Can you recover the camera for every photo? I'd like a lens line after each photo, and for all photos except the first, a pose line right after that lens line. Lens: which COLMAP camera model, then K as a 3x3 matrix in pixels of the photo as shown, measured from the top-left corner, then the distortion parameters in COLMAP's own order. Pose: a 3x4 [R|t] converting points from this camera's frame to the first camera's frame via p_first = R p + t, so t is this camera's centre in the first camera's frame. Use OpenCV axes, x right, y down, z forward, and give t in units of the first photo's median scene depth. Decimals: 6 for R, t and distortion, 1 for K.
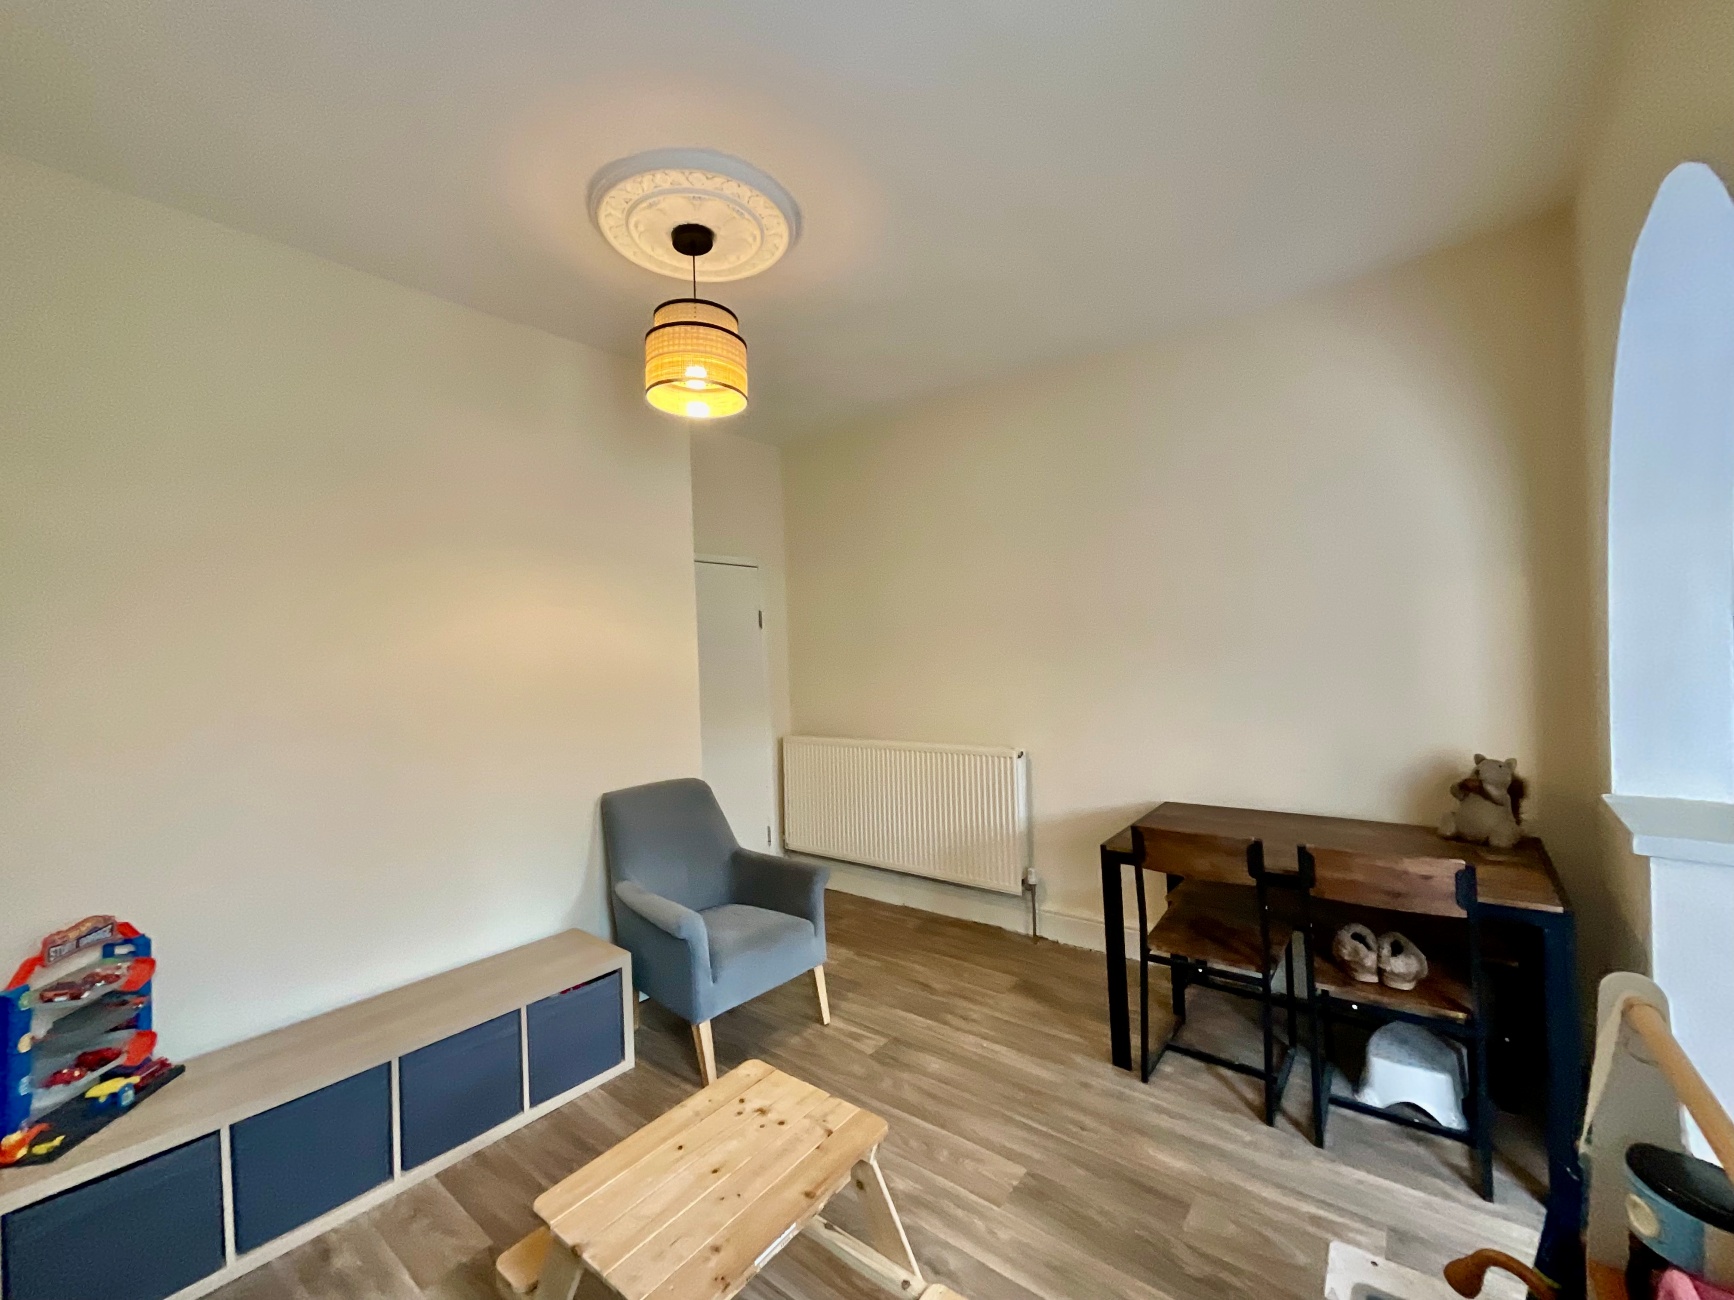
lens RADIAL K [[699.6, 0, 870.1], [0, 699.6, 664.2], [0, 0, 1]] dist [-0.007897, 0.000117]
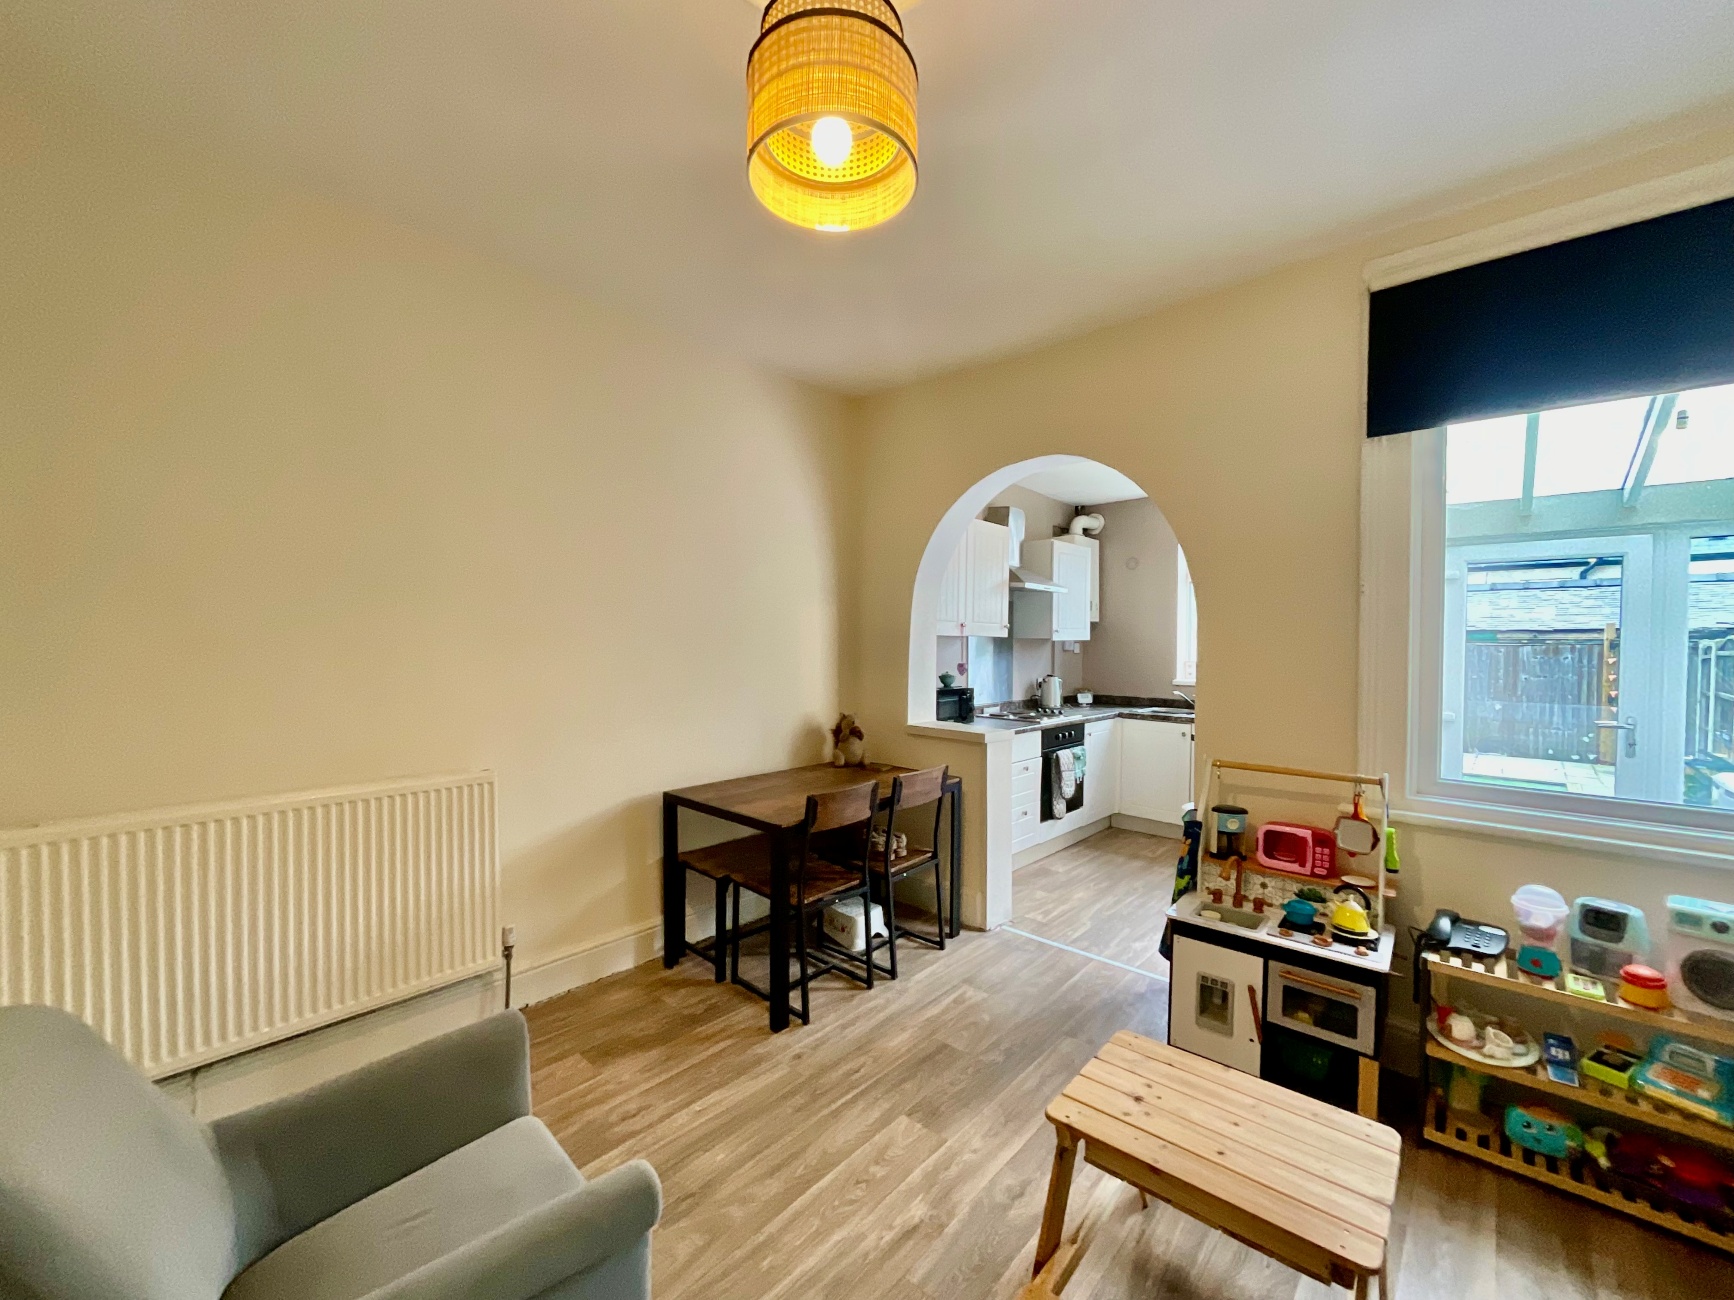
lens RADIAL K [[699.6, 0, 862.5], [0, 699.6, 641.8], [0, 0, 1]] dist [-0.007897, 0.000117]
pose [[0.052573, 0.033249, 0.998063, -0.766728], [0.002473, 0.999438, -0.033425, 0.017118], [-0.998614, 0.004225, 0.052461, 0.860567]]
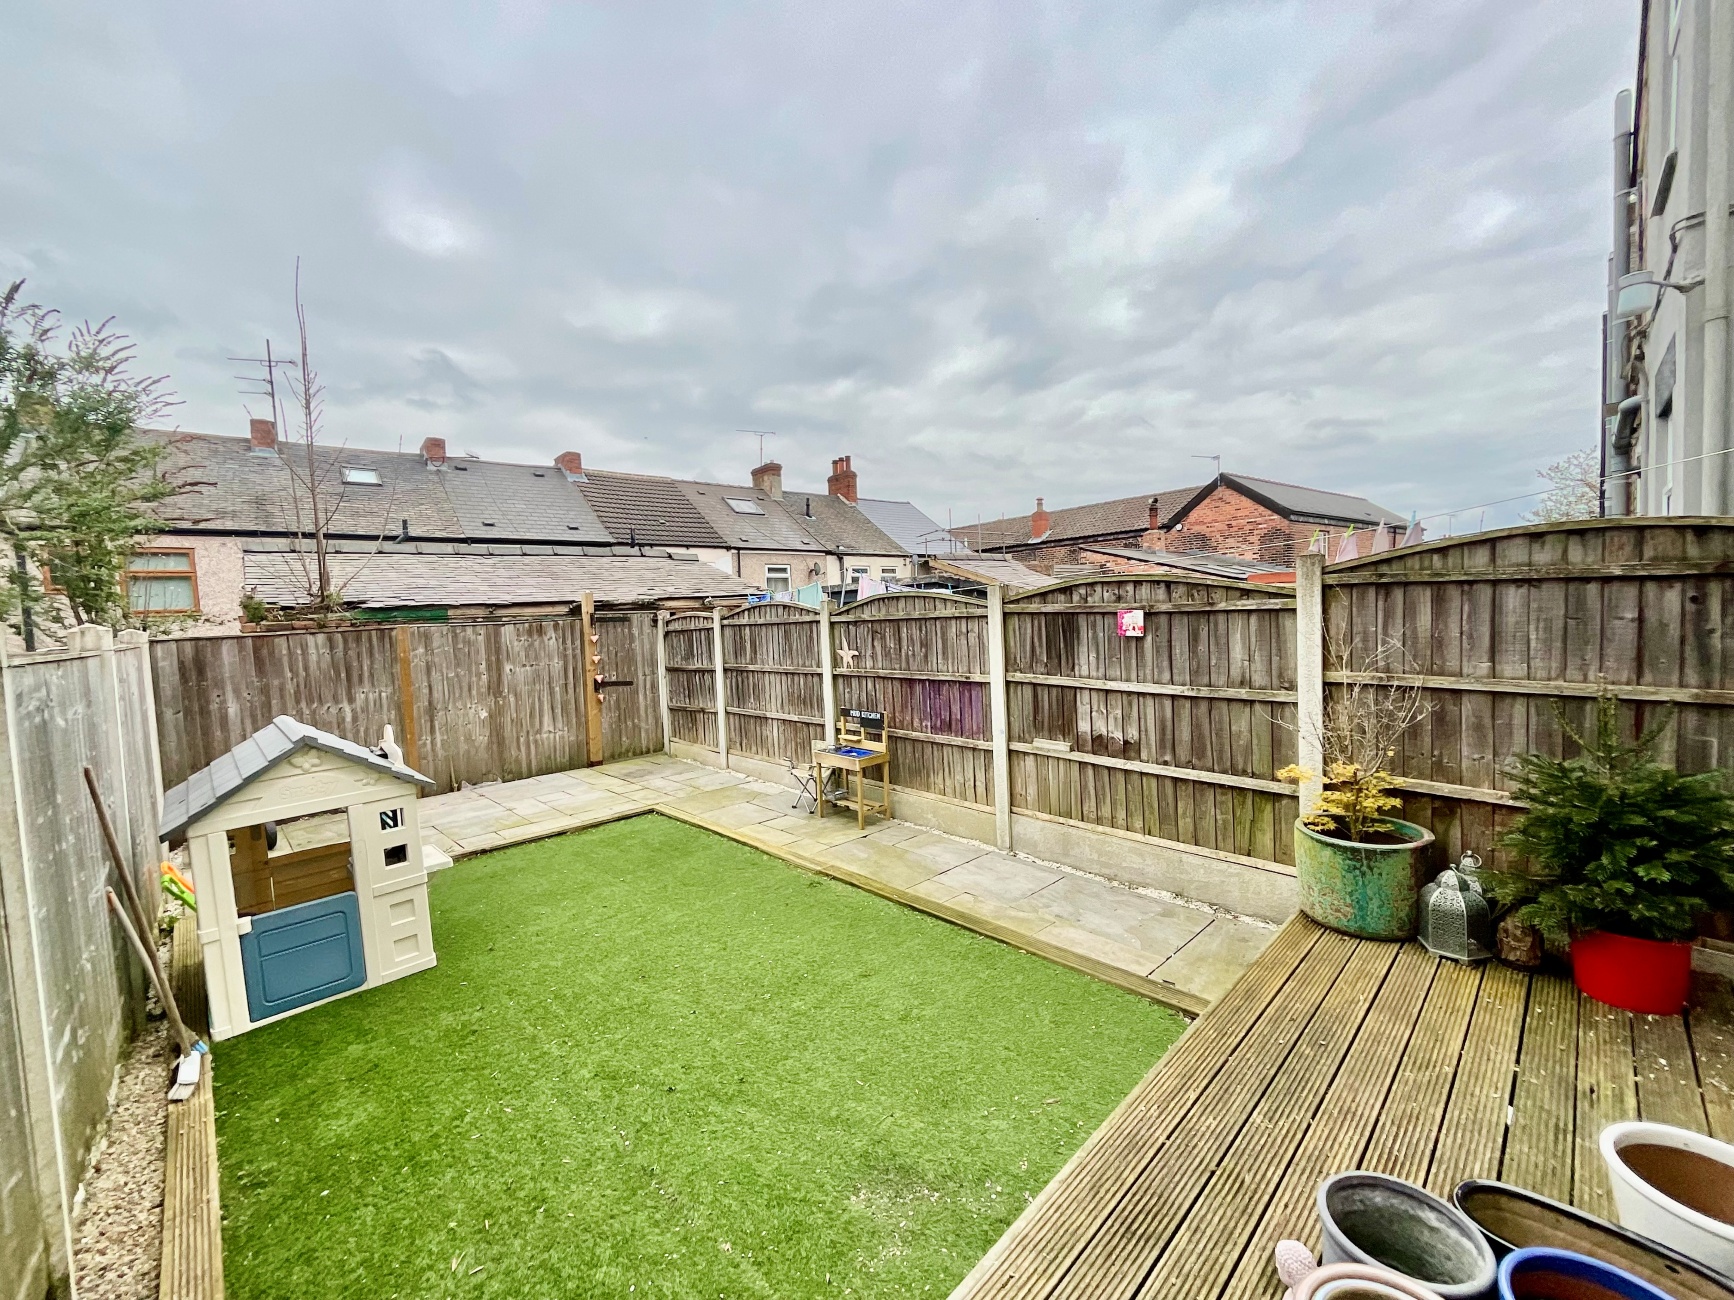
lens RADIAL K [[699.6, 0, 872.7], [0, 699.6, 649.8], [0, 0, 1]] dist [-0.007897, 0.000117]
pose [[-0.991296, 0.071853, 0.110319, 2.024246], [0.078438, 0.995313, 0.056557, -0.033768], [-0.105738, 0.064718, -0.992286, -0.196566]]
